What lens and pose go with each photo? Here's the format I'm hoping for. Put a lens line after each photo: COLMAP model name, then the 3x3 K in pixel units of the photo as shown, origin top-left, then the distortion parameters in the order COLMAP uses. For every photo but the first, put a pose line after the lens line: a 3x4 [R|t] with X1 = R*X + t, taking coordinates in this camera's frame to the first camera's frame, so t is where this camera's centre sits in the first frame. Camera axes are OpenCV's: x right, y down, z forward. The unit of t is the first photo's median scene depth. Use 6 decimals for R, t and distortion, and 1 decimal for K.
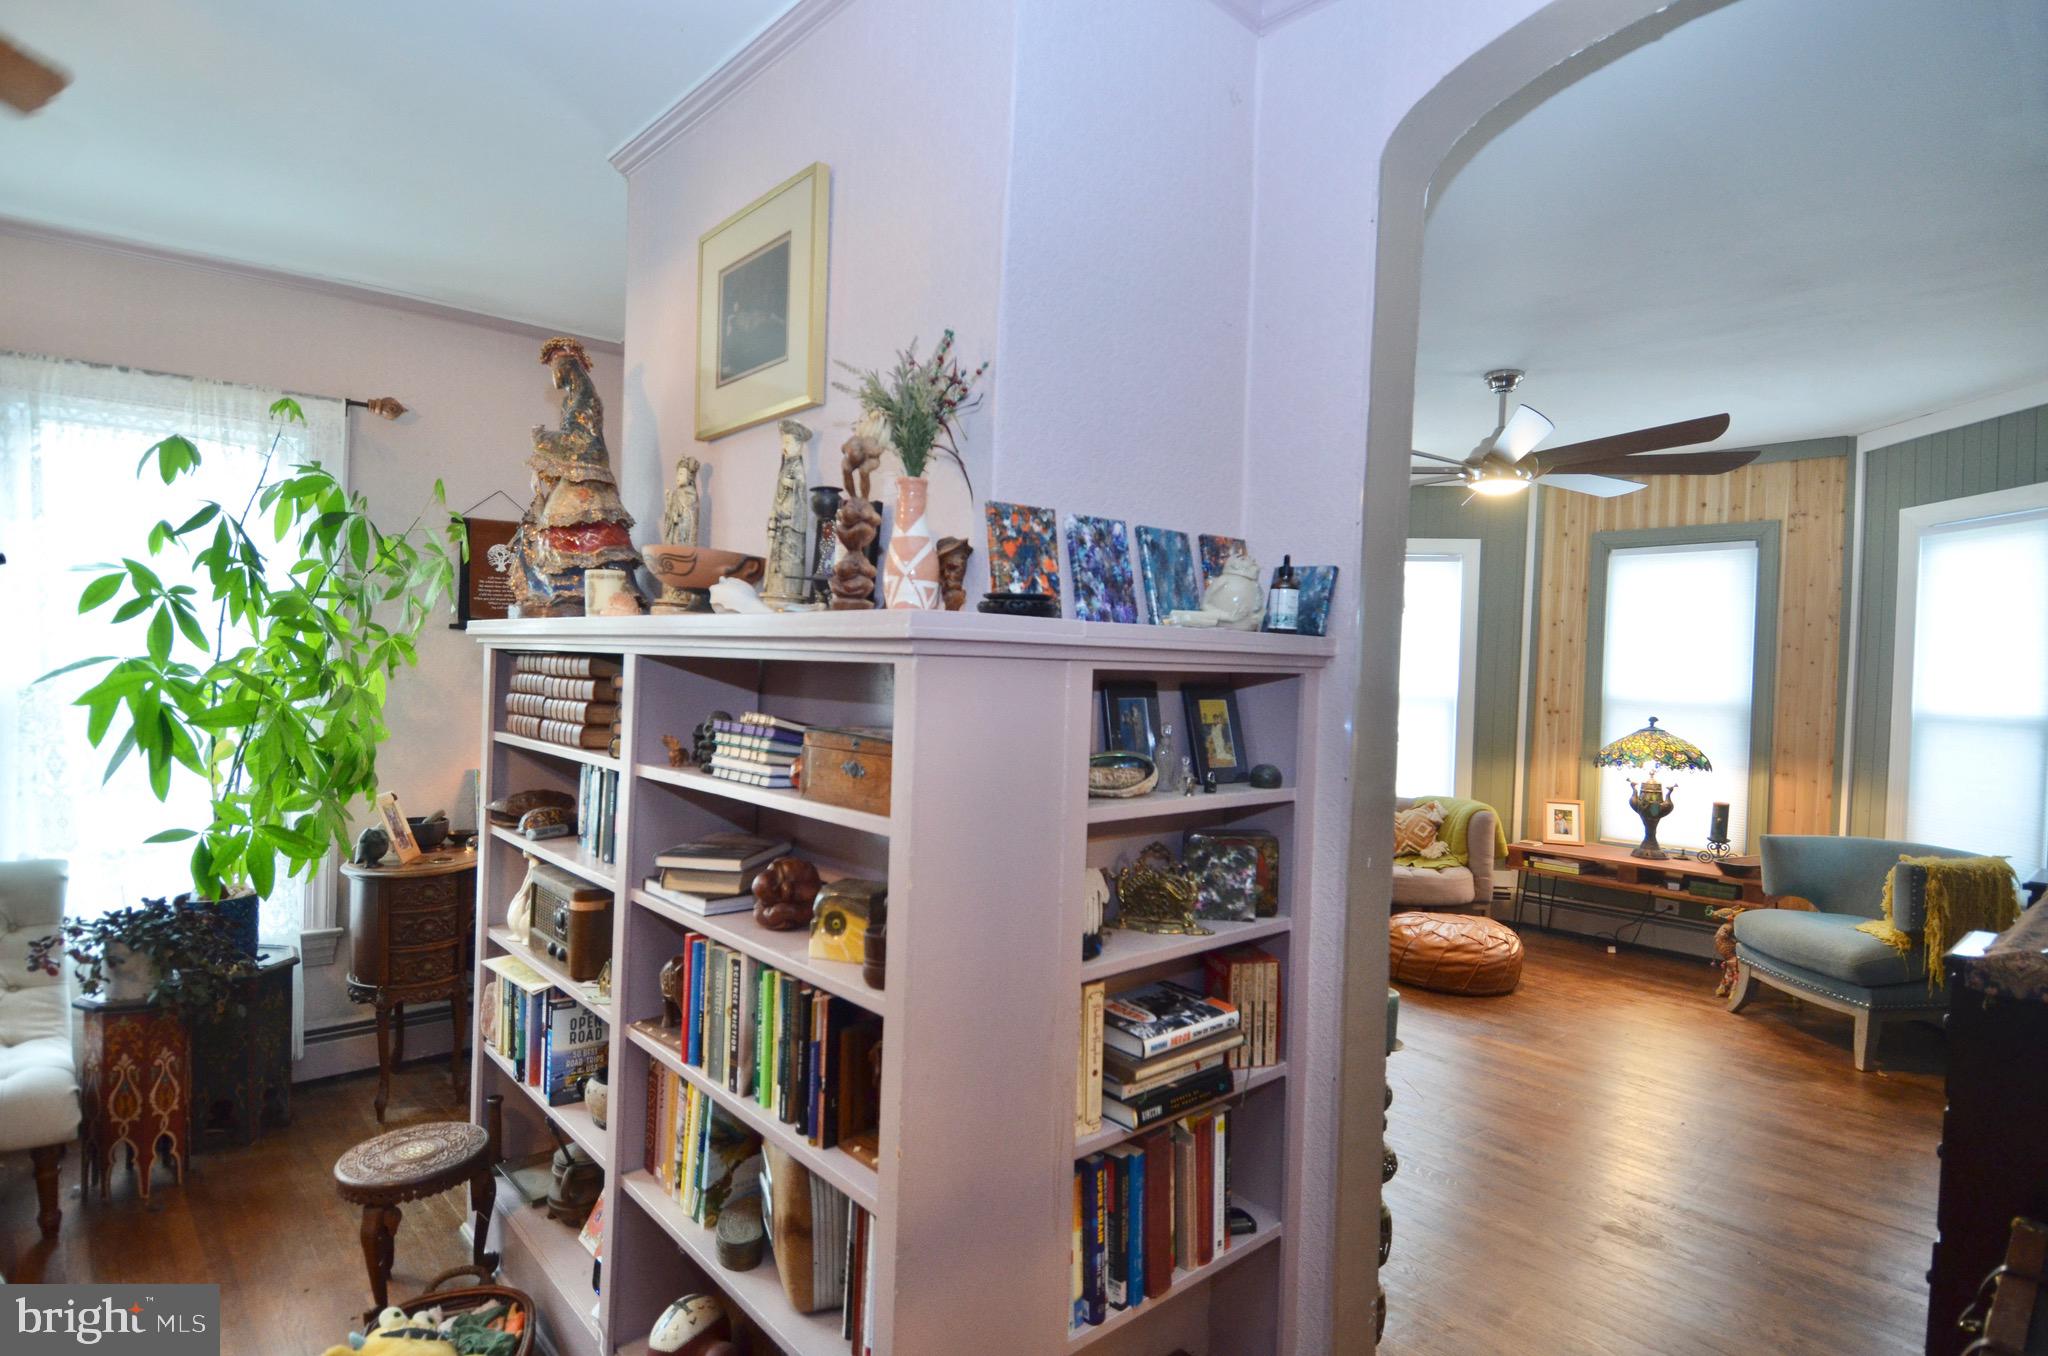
lens RADIAL K [[1064.4, 0, 1025.9], [0, 1064.4, 688.4], [0, 0, 1]] dist [0.030602, -0.034848]
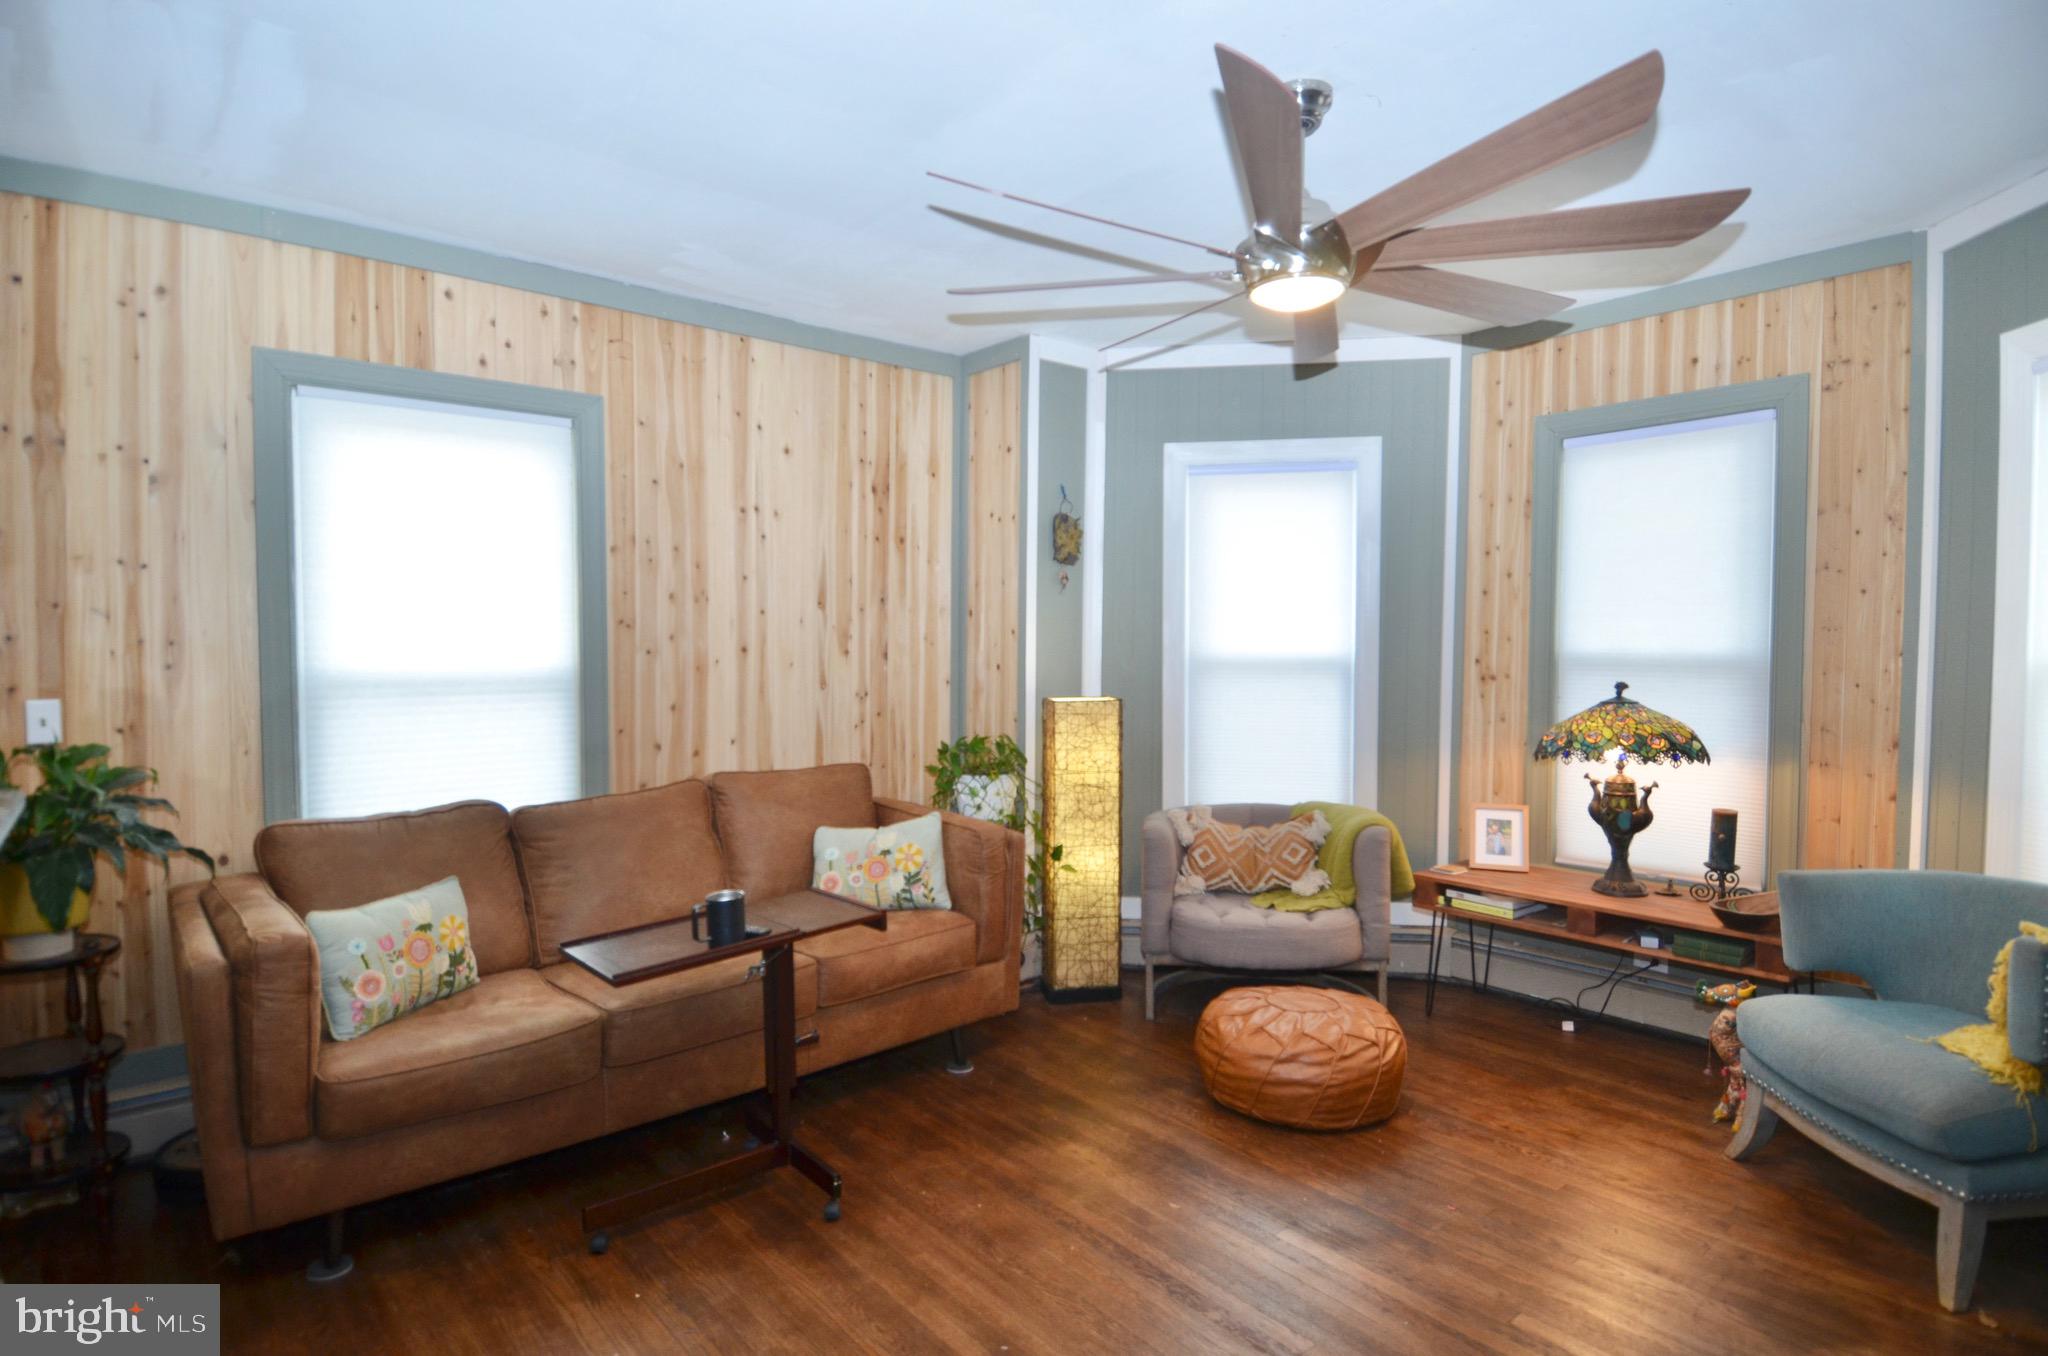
lens RADIAL K [[1064.4, 0, 1024.3], [0, 1064.4, 689.0], [0, 0, 1]] dist [0.030602, -0.034848]
pose [[0.998698, -0.031896, -0.039803, 0.273721], [0.032825, 0.999199, 0.022900, 0.004034], [0.039040, -0.024176, 0.998945, 0.362122]]
